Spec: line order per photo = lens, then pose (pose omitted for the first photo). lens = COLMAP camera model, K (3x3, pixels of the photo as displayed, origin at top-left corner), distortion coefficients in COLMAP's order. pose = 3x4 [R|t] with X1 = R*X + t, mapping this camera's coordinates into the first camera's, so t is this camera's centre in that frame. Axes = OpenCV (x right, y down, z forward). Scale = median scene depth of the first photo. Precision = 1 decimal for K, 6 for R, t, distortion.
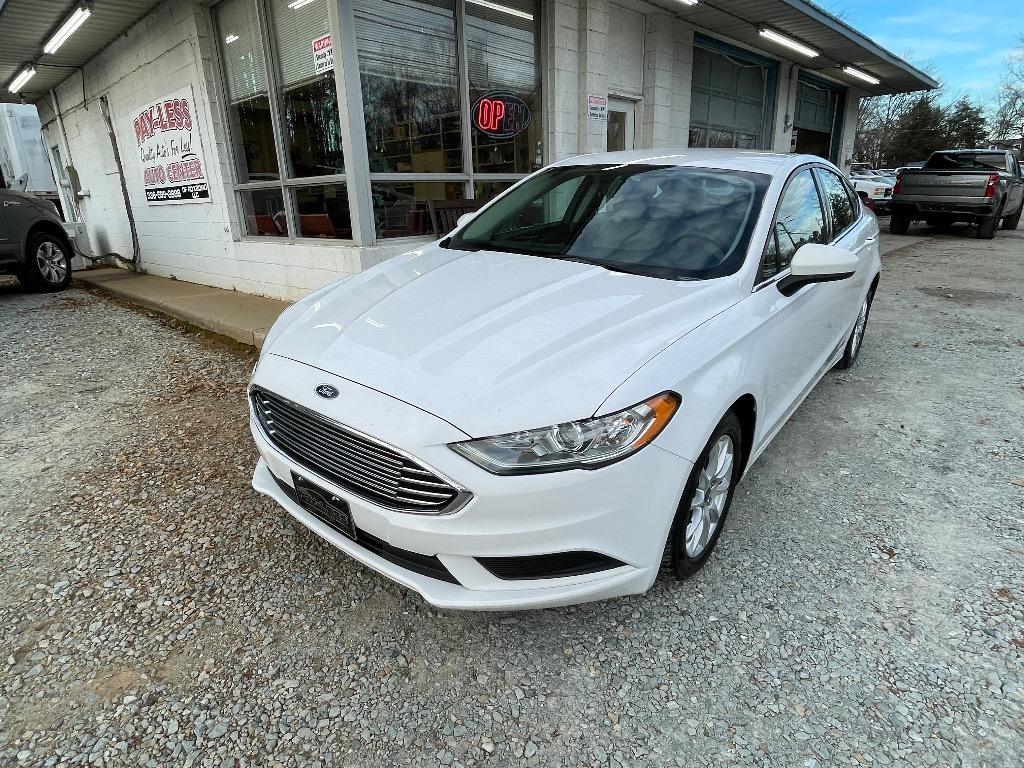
lens RADIAL K [[586.0, 0, 512.0], [0, 586.0, 384.0], [0, 0, 1]] dist [-0.004383, -0.002021]
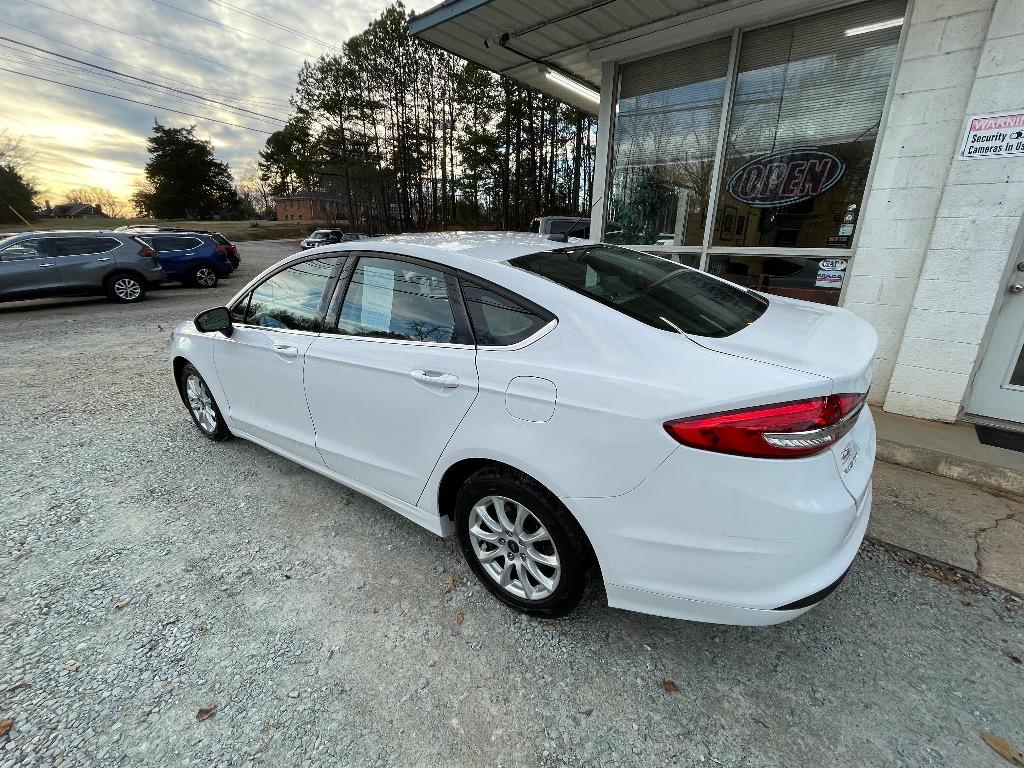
lens RADIAL K [[451.6, 0, 512.0], [0, 451.6, 384.0], [0, 0, 1]] dist [-0.002964, -0.000412]
pose [[0.034428, 0.318163, -0.947411, 0.963099], [-0.330322, 0.898319, 0.289673, -0.365912], [0.943240, 0.302978, 0.136023, 0.915608]]
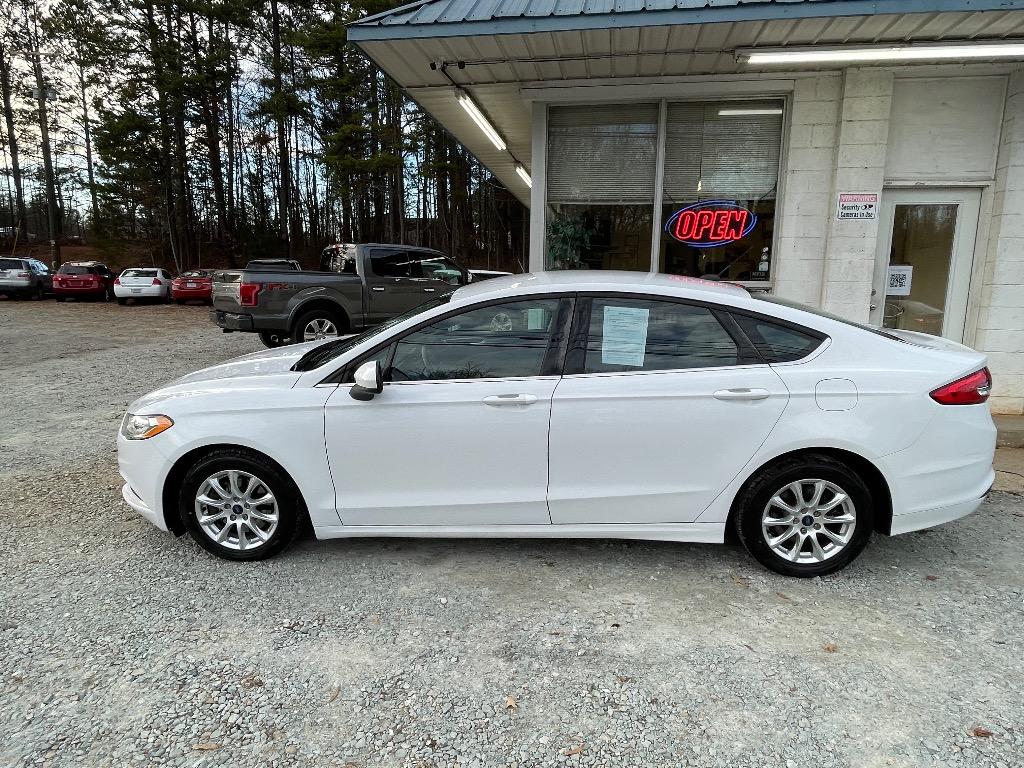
lens RADIAL K [[609.2, 0, 512.0], [0, 609.2, 384.0], [0, 0, 1]] dist [-0.002463, -0.001946]
pose [[0.559677, 0.171179, -0.810839, 0.966237], [-0.282368, 0.959276, 0.007613, -0.163320], [0.779121, 0.224694, 0.585220, 0.285258]]
